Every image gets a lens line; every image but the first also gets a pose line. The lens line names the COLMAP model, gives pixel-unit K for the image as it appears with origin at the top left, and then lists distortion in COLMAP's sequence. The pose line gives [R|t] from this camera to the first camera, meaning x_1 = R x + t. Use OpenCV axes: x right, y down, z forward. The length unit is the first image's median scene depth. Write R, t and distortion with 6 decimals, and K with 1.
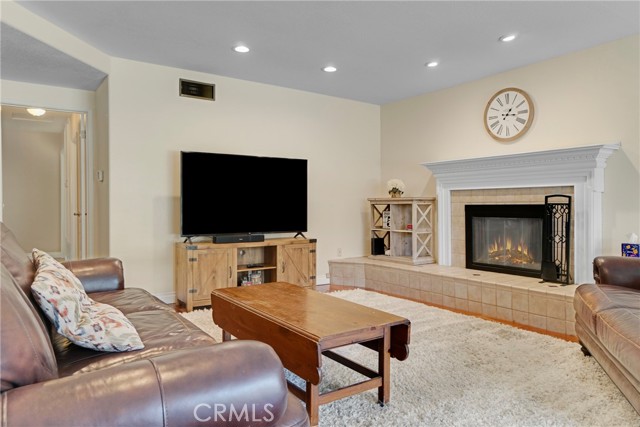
lens RADIAL K [[445.7, 0, 324.3], [0, 445.7, 213.1], [0, 0, 1]] dist [0.014105, 0.003415]
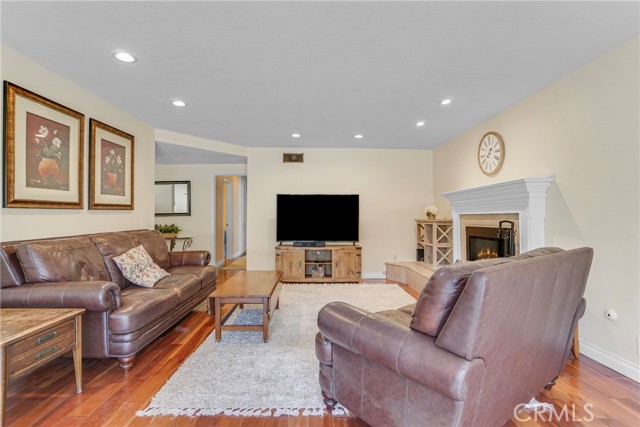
lens RADIAL K [[325.0, 0, 317.5], [0, 325.0, 214.1], [0, 0, 1]] dist [-0.024575, -0.000201]
pose [[0.823755, -0.002499, -0.566940, 0.508865], [-0.012893, 0.999649, -0.023139, -0.027742], [0.566799, 0.026371, 0.823434, 0.011726]]
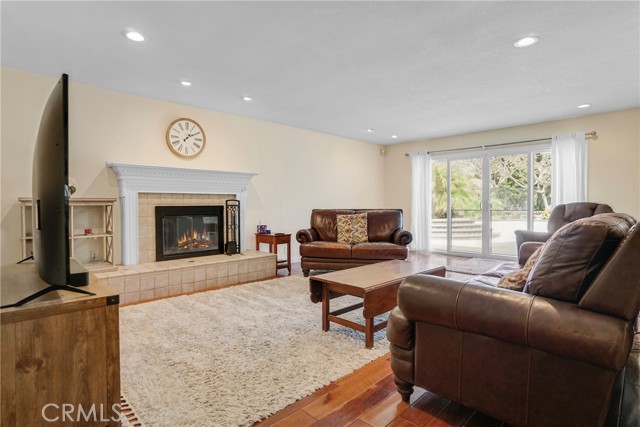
lens RADIAL K [[325.0, 0, 321.6], [0, 325.0, 208.7], [0, 0, 1]] dist [-0.024575, -0.000201]
pose [[-0.147585, -0.011646, 0.988981, -0.587334], [0.020778, 0.999674, 0.014872, -0.016050], [-0.988831, 0.022743, -0.147294, 0.732643]]
